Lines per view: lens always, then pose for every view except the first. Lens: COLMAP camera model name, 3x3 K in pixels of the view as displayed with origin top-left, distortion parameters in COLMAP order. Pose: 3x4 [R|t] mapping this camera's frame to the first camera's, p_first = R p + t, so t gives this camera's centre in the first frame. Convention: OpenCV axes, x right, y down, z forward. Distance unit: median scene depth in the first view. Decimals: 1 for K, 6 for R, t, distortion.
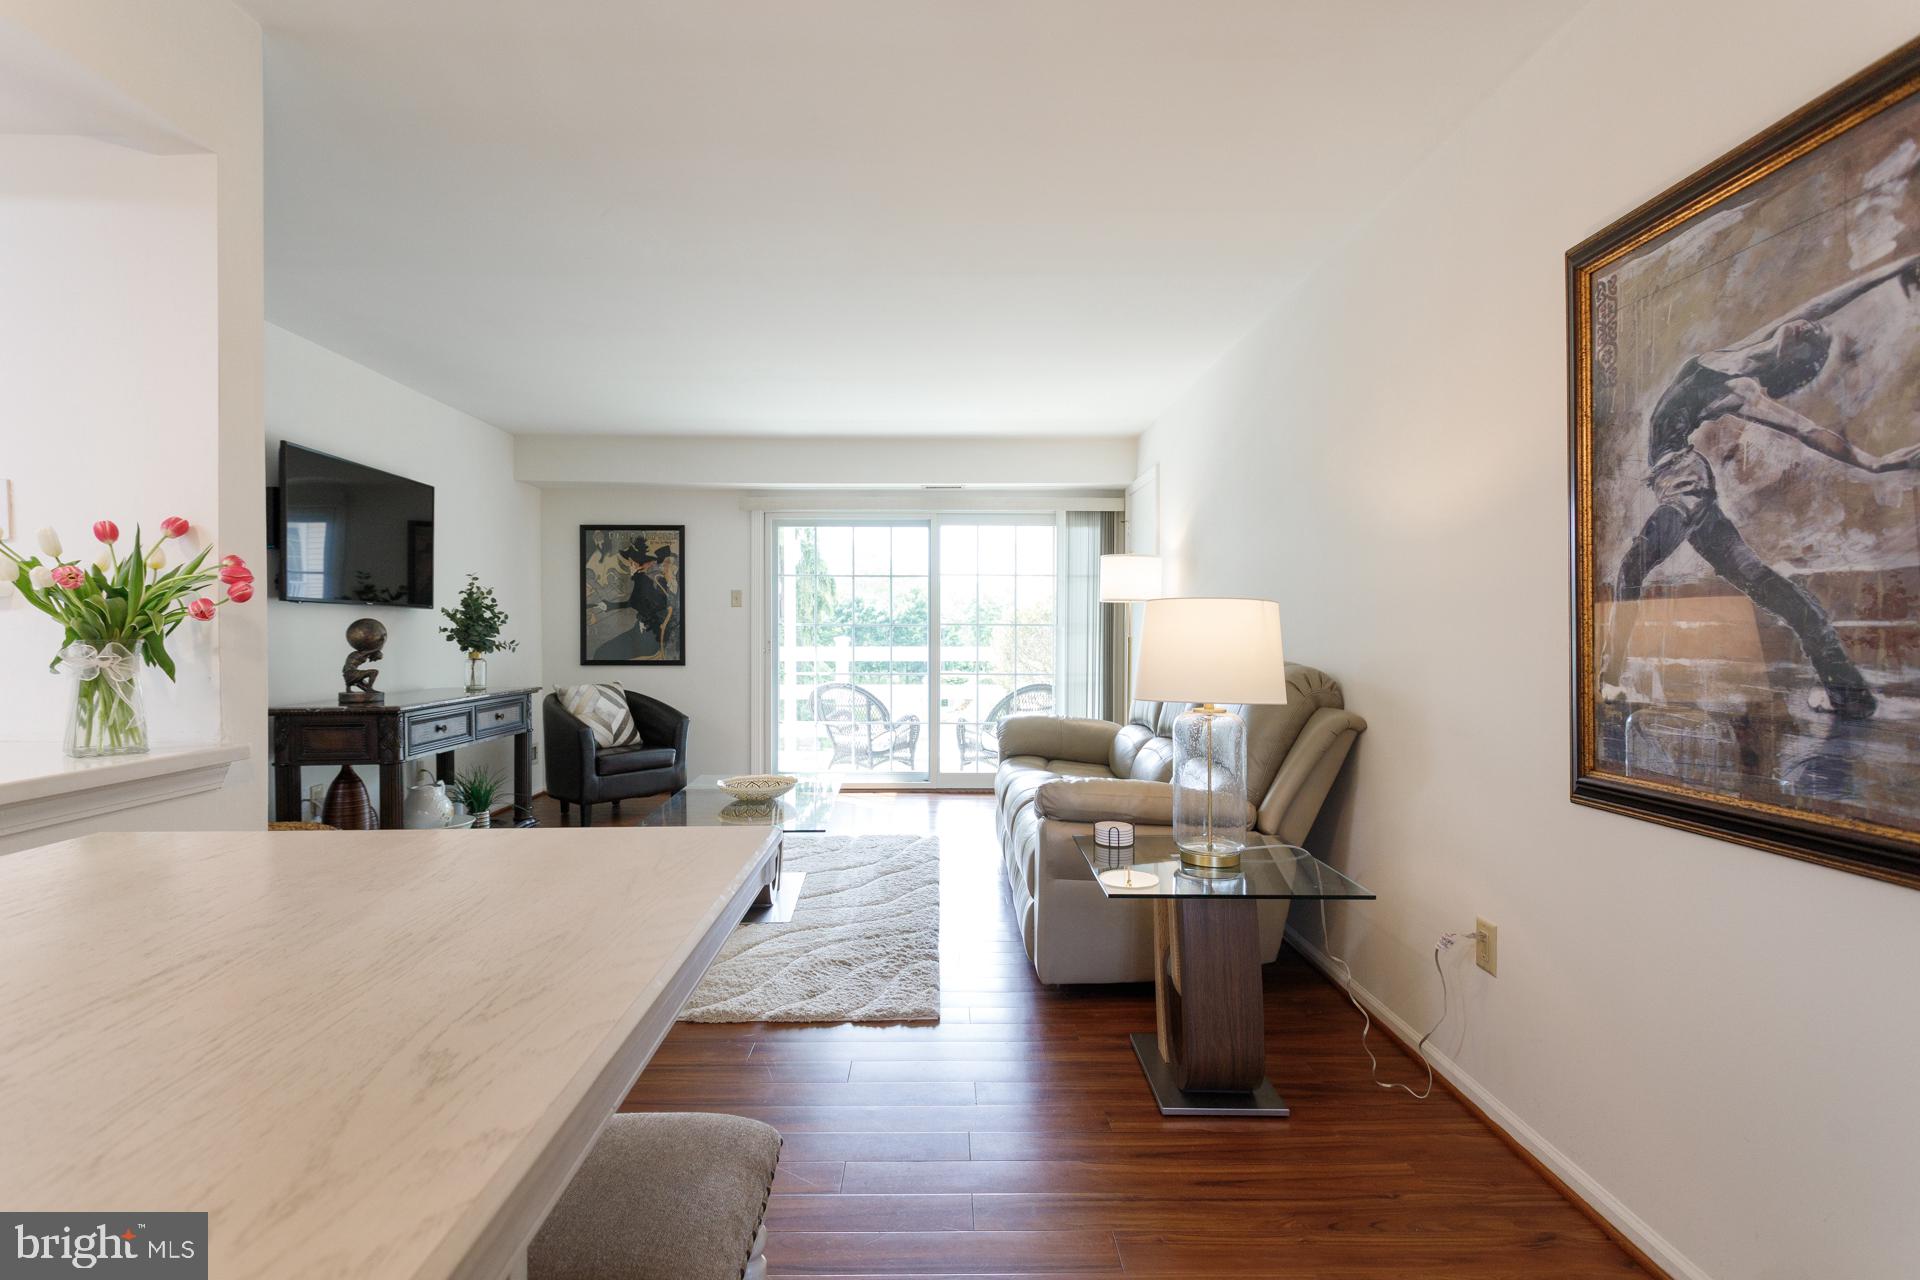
lens RADIAL K [[907.2, 0, 951.2], [0, 907.2, 640.0], [0, 0, 1]] dist [0.017587, -0.002112]
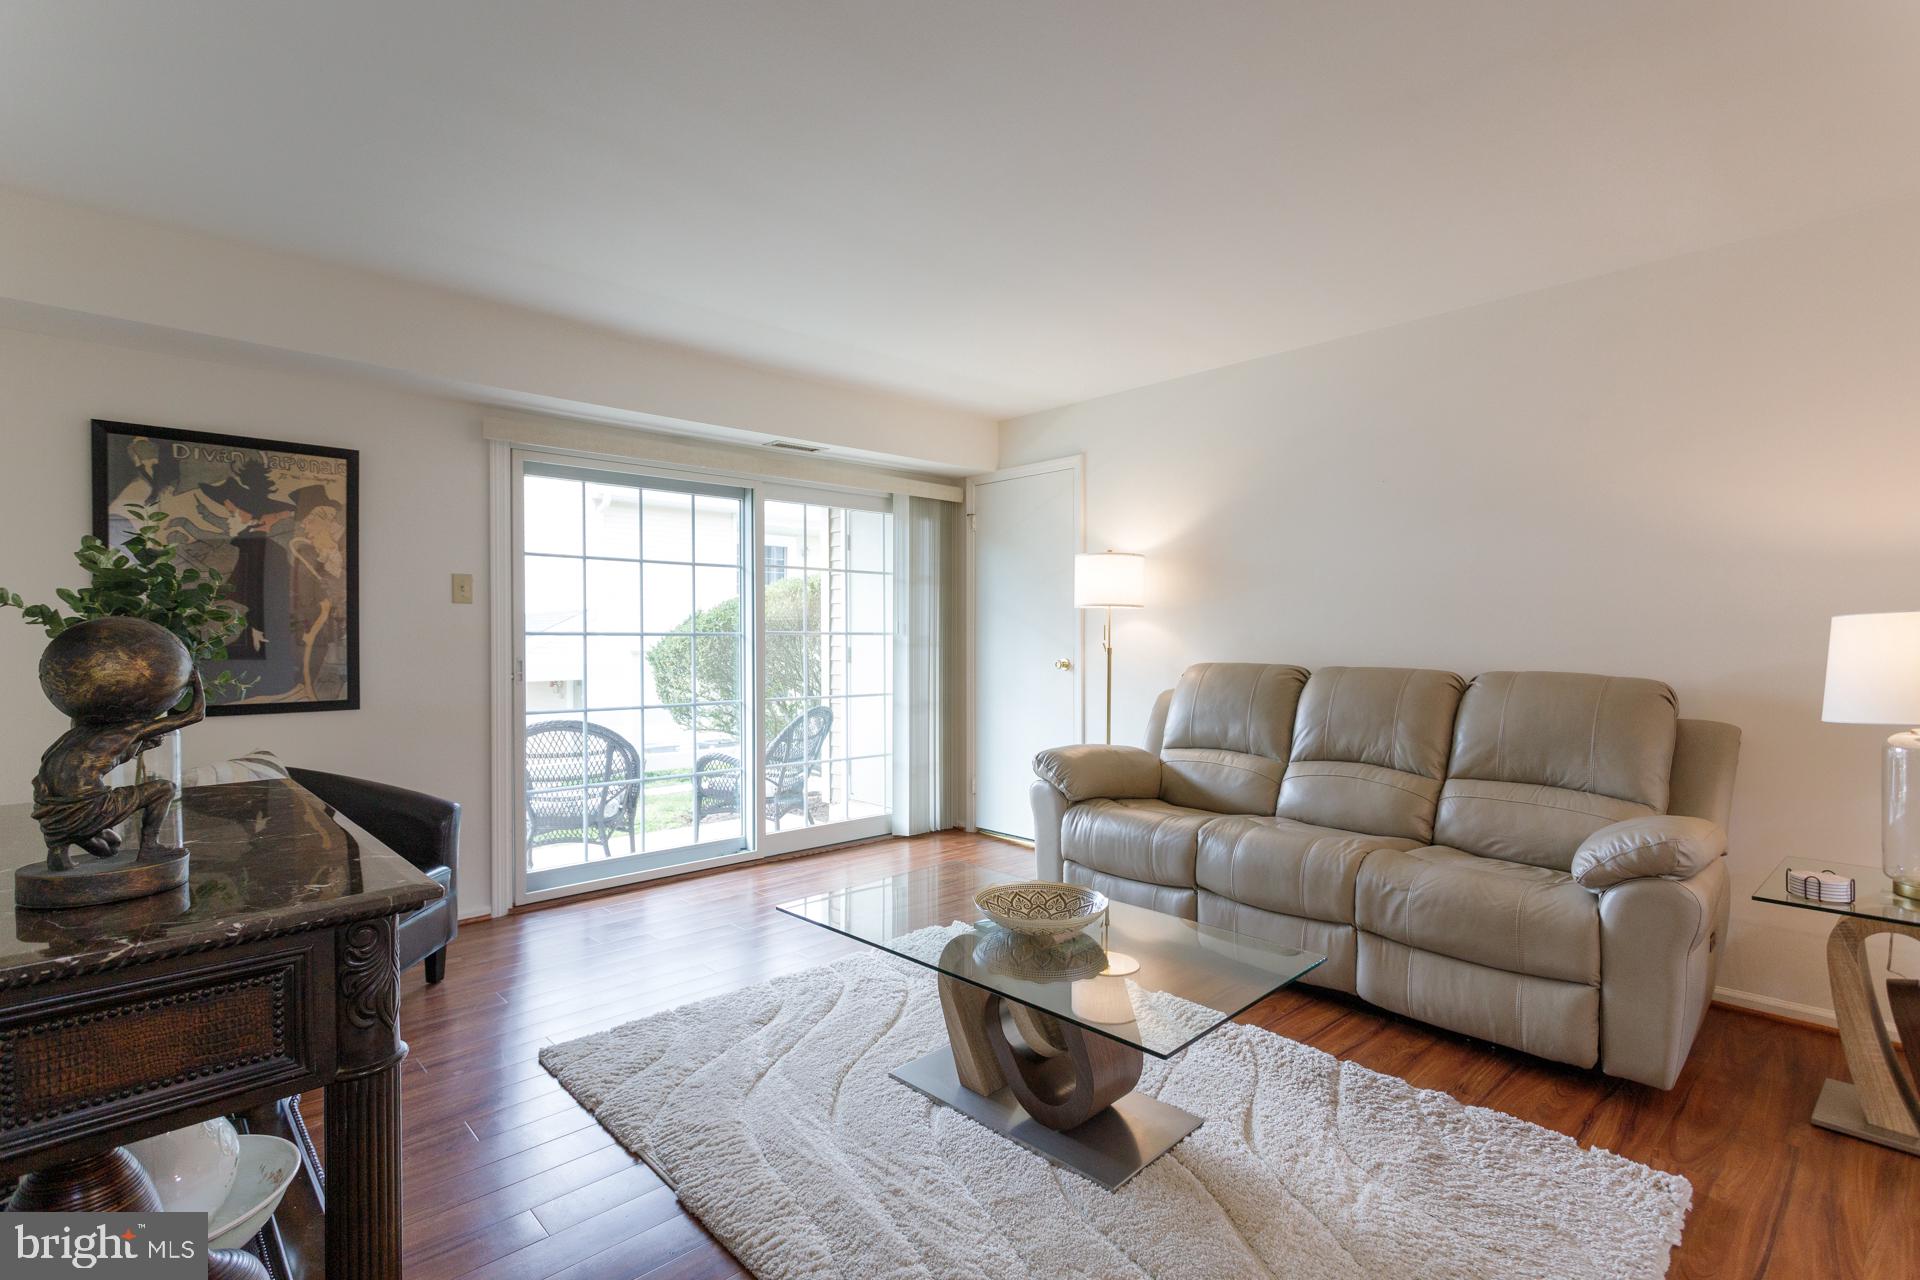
lens RADIAL K [[907.2, 0, 954.7], [0, 907.2, 644.3], [0, 0, 1]] dist [0.017587, -0.002112]
pose [[0.746931, -0.007953, 0.664855, -0.518899], [0.009184, 0.999956, 0.001644, -0.010937], [-0.664839, 0.004878, 0.746971, 0.472132]]
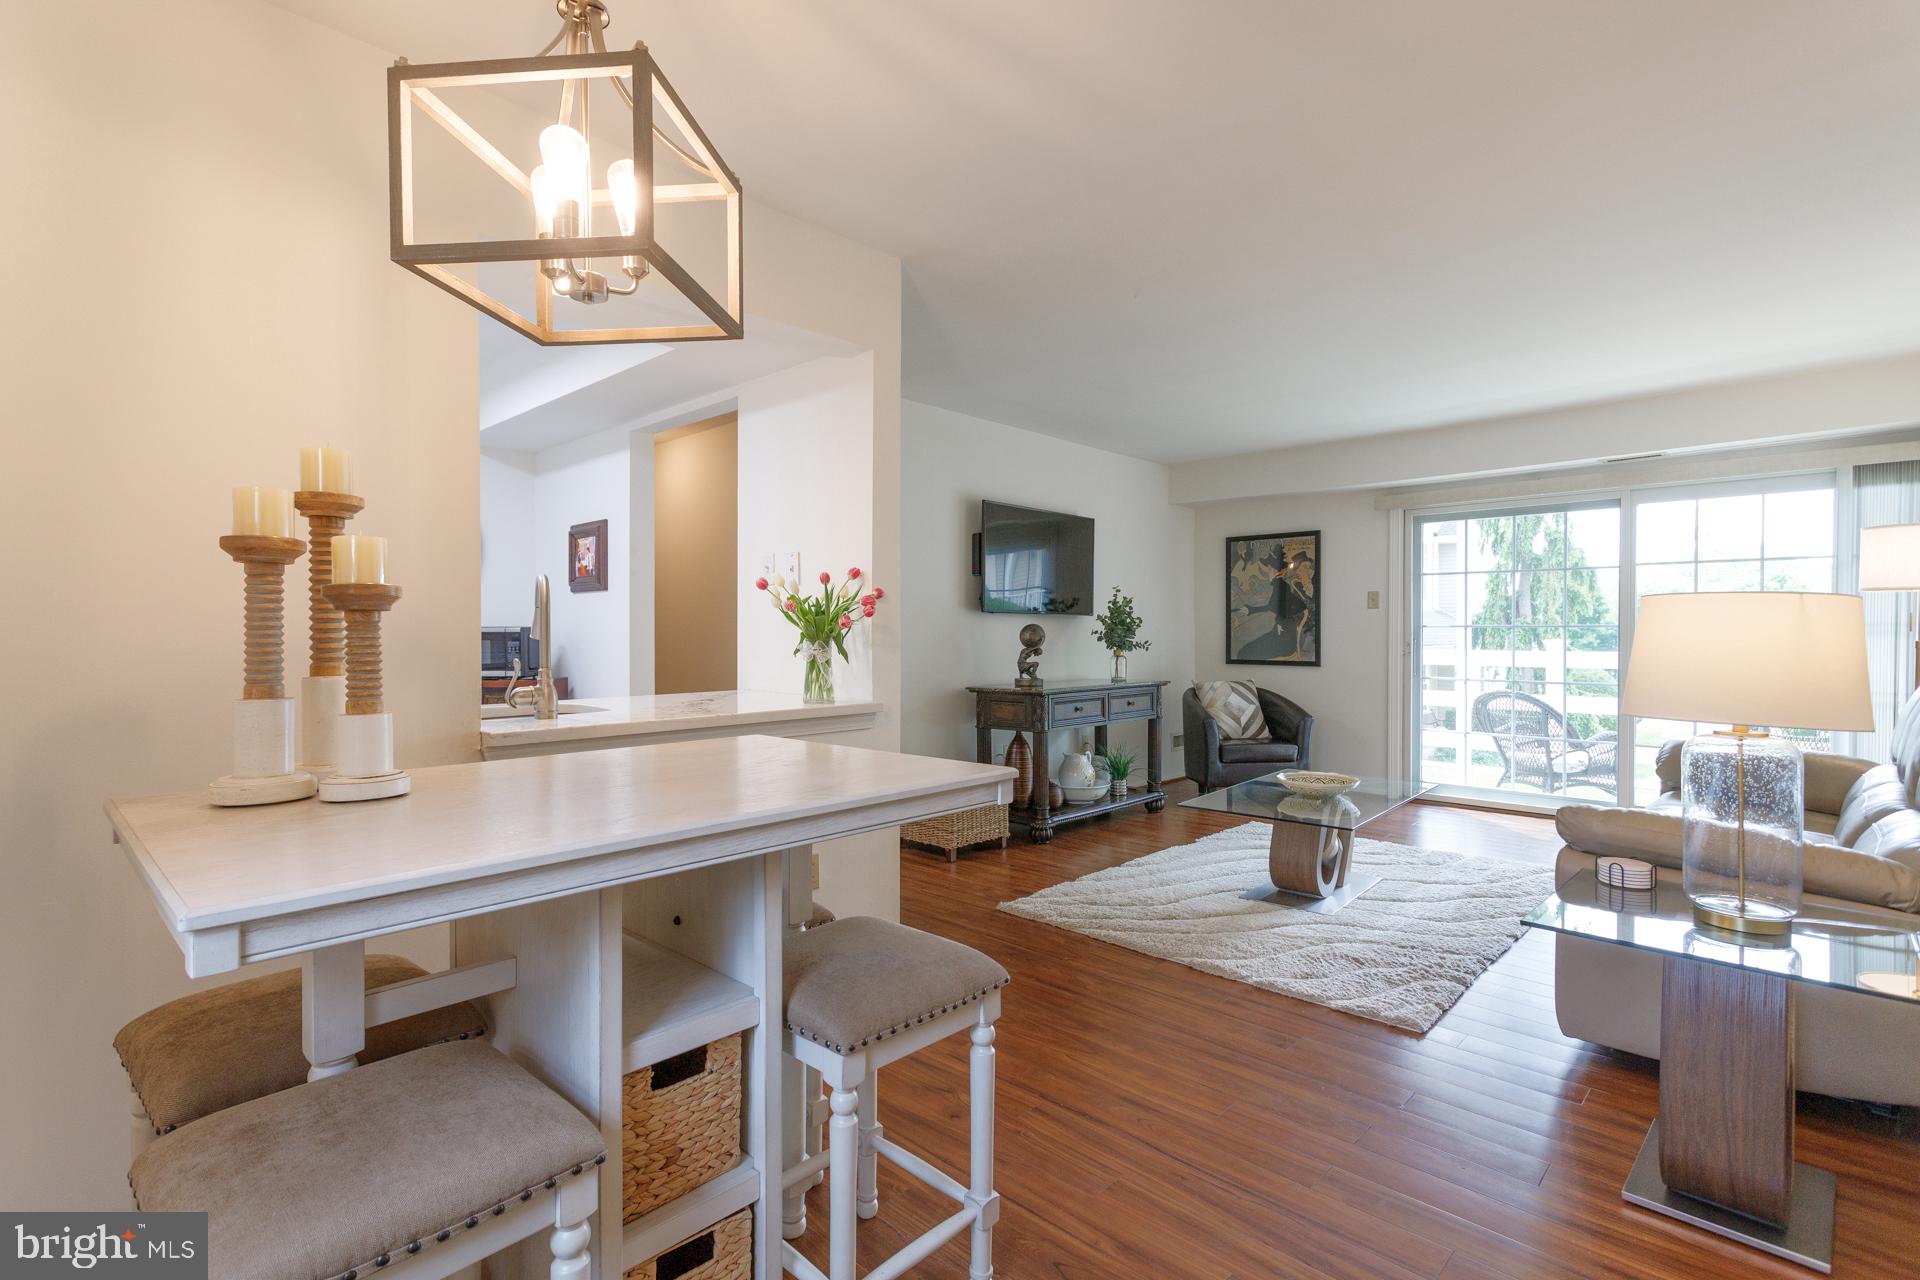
lens RADIAL K [[907.2, 0, 953.0], [0, 907.2, 638.2], [0, 0, 1]] dist [0.017587, -0.002112]
pose [[0.710826, 0.003892, -0.703357, 0.178481], [-0.006386, 0.999979, -0.000920, -0.000557], [0.703339, 0.005145, 0.710836, -0.027564]]
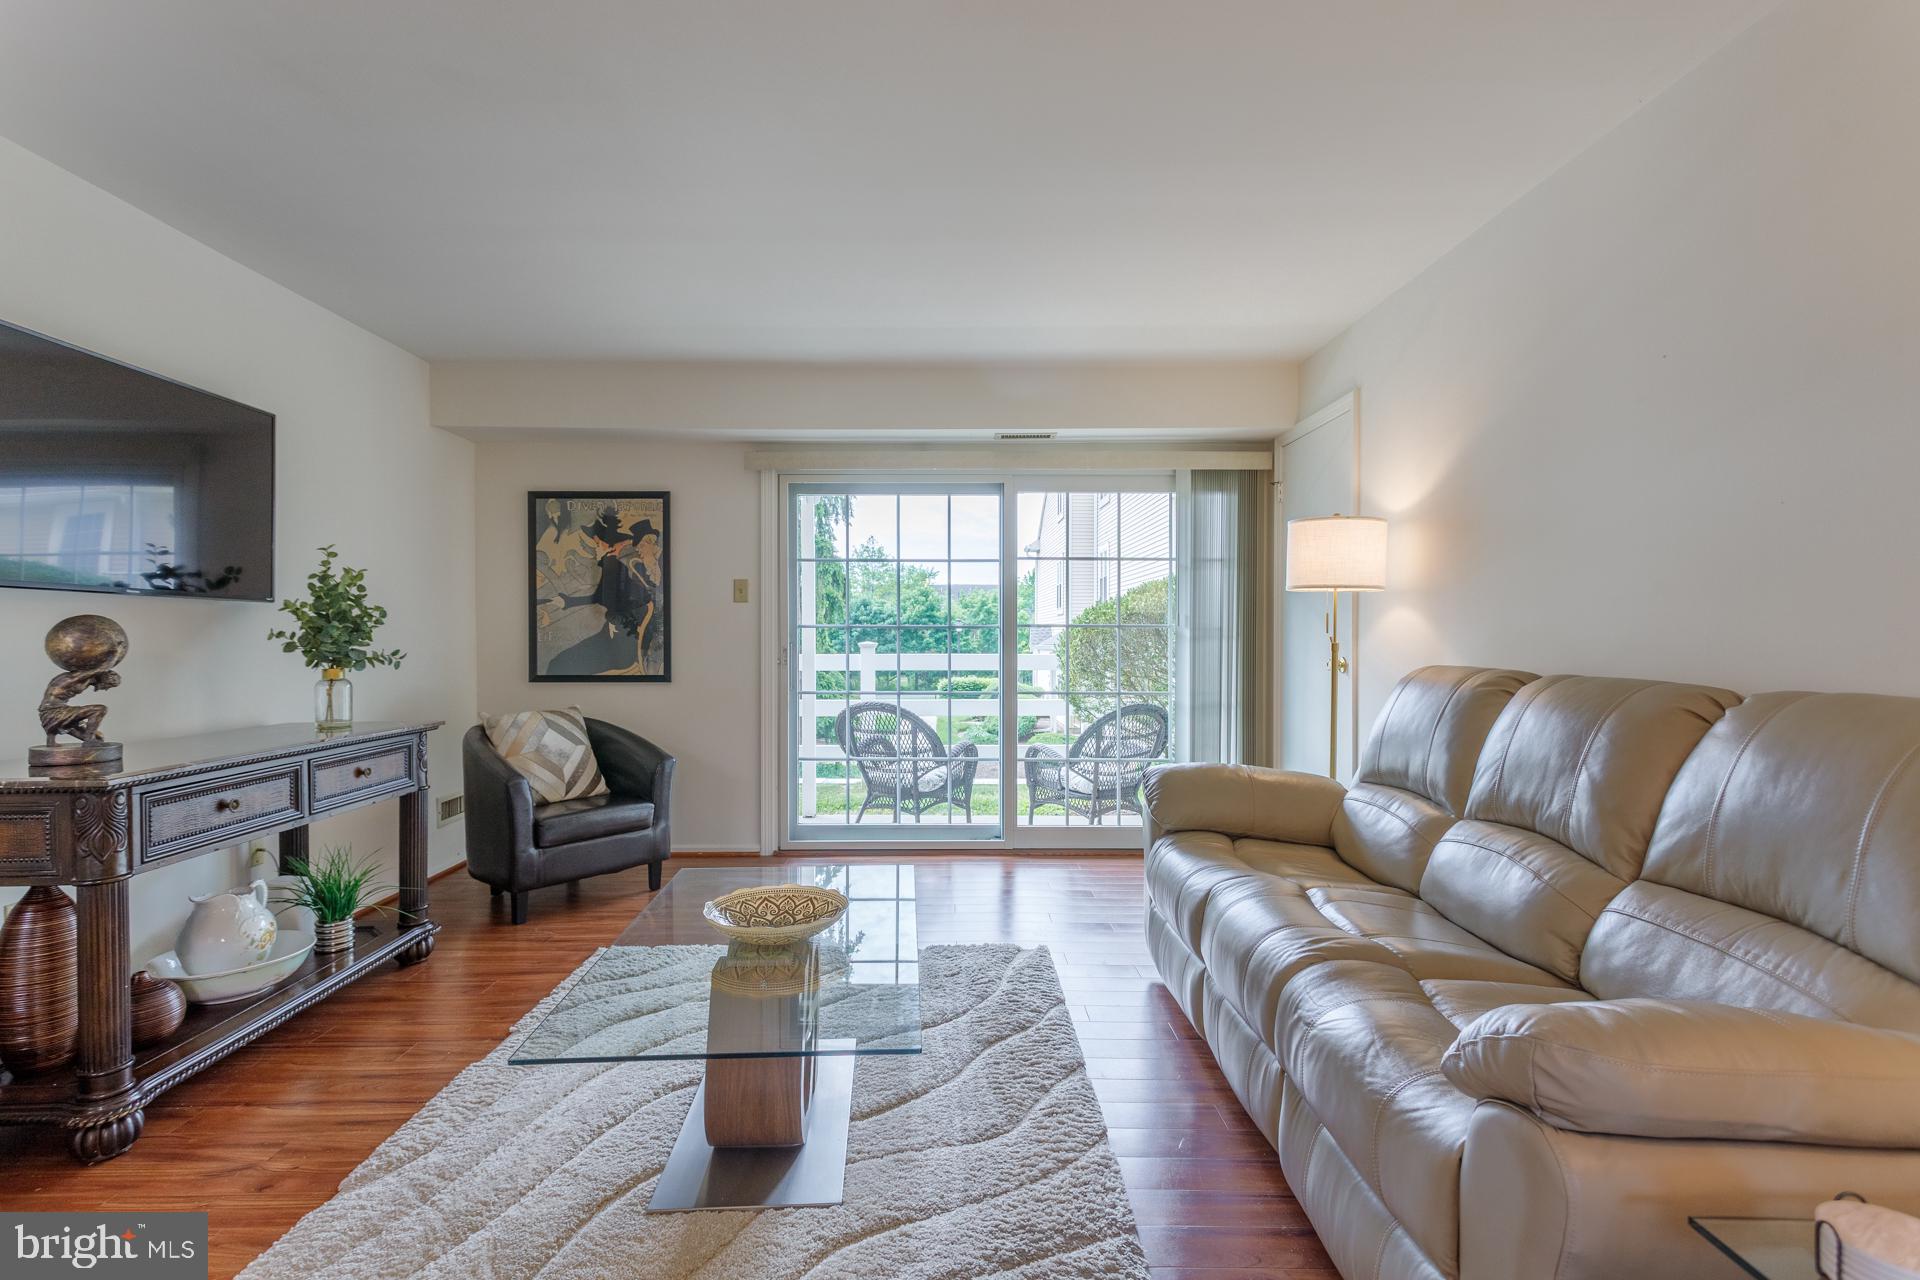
lens RADIAL K [[907.2, 0, 949.3], [0, 907.2, 643.4], [0, 0, 1]] dist [0.017587, -0.002112]
pose [[0.999966, -0.000665, -0.008224, -0.082273], [0.000668, 1.000000, 0.000450, -0.004775], [0.008223, -0.000456, 0.999966, 0.355208]]
